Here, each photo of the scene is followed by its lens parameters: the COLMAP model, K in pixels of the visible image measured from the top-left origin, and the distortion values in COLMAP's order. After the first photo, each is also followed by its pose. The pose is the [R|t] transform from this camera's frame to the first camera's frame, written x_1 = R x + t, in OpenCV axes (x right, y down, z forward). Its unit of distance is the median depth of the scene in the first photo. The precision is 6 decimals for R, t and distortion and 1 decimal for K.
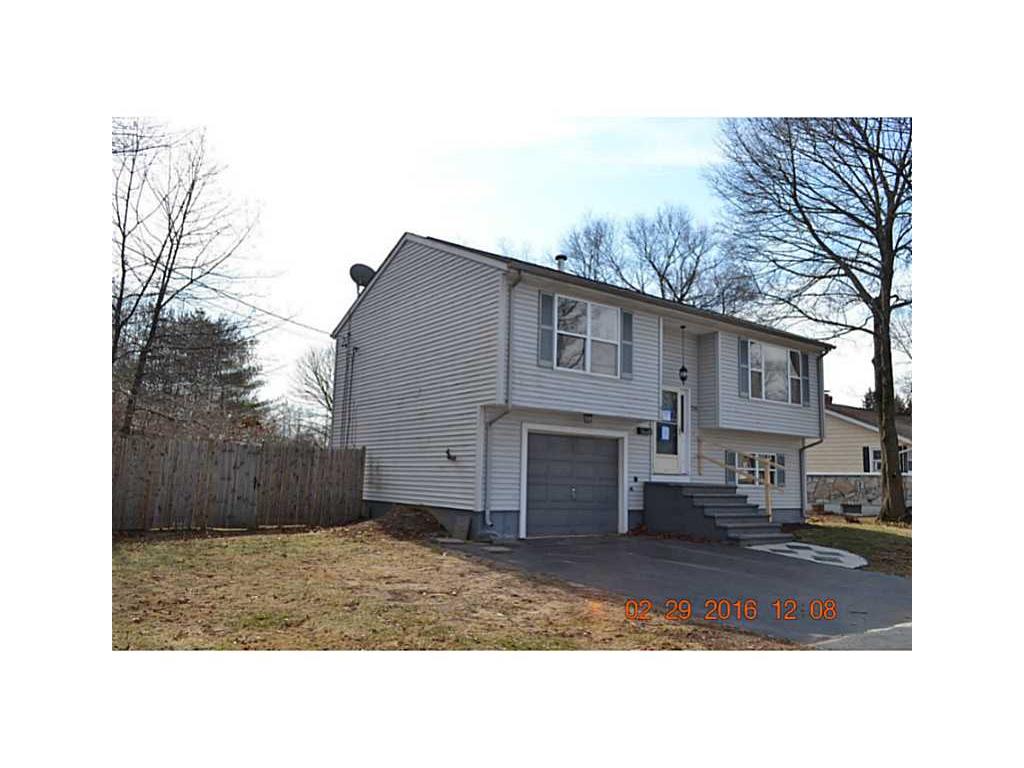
lens RADIAL K [[697.9, 0, 512.0], [0, 697.9, 384.0], [0, 0, 1]] dist [-0.005890, -0.000534]
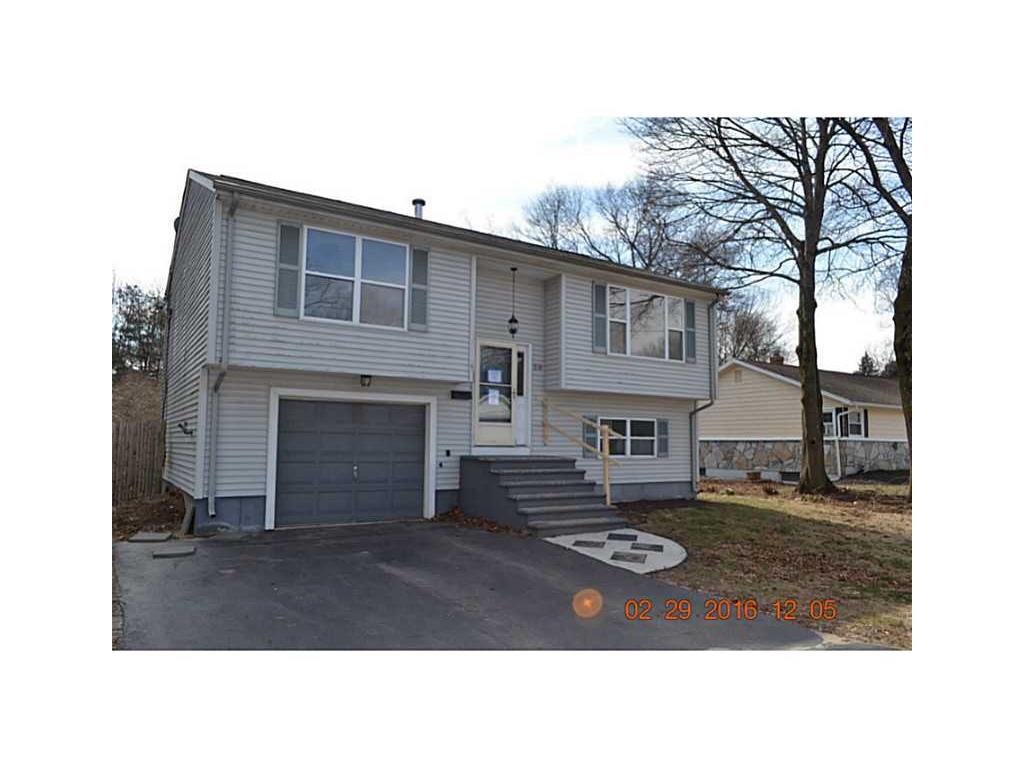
lens RADIAL K [[634.6, 0, 512.0], [0, 634.6, 384.0], [0, 0, 1]] dist [-0.003254, -0.000146]
pose [[0.997856, -0.023545, -0.061069, 0.293843], [0.025861, 0.998965, 0.037414, 0.027249], [0.060125, -0.038913, 0.997432, 0.247153]]
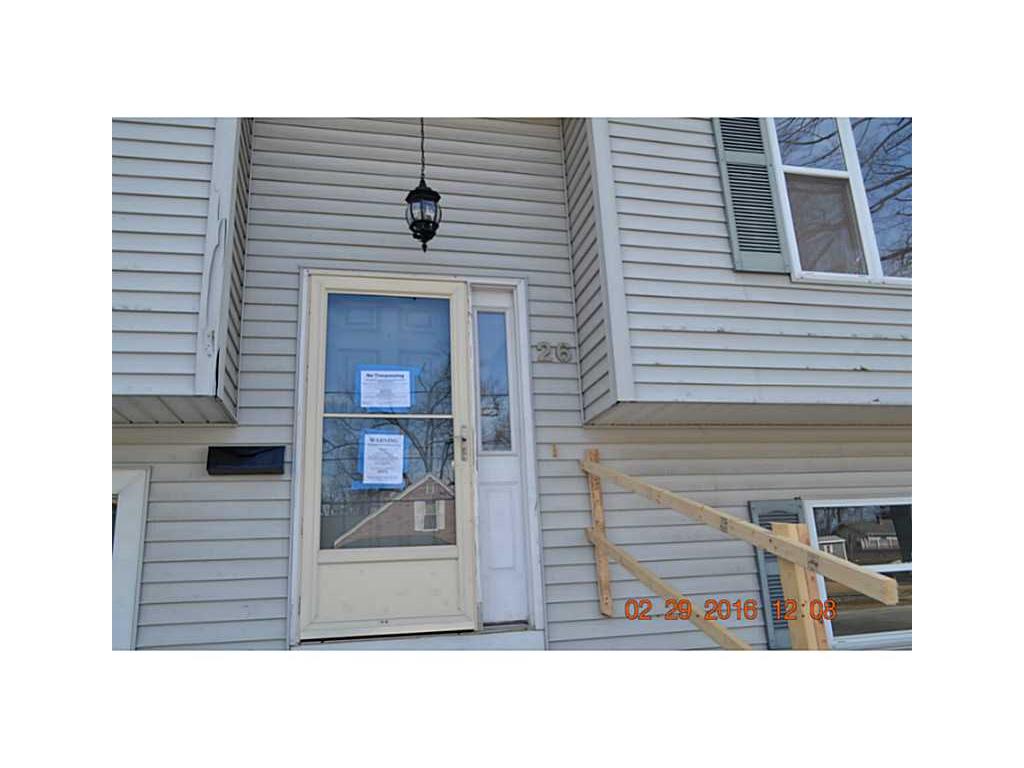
lens RADIAL K [[697.9, 0, 512.0], [0, 697.9, 384.0], [0, 0, 1]] dist [-0.005890, -0.000534]
pose [[0.914644, -0.175586, -0.364137, 0.360062], [0.125546, 0.979585, -0.157005, 0.090087], [0.384271, 0.097888, 0.918016, 0.804749]]
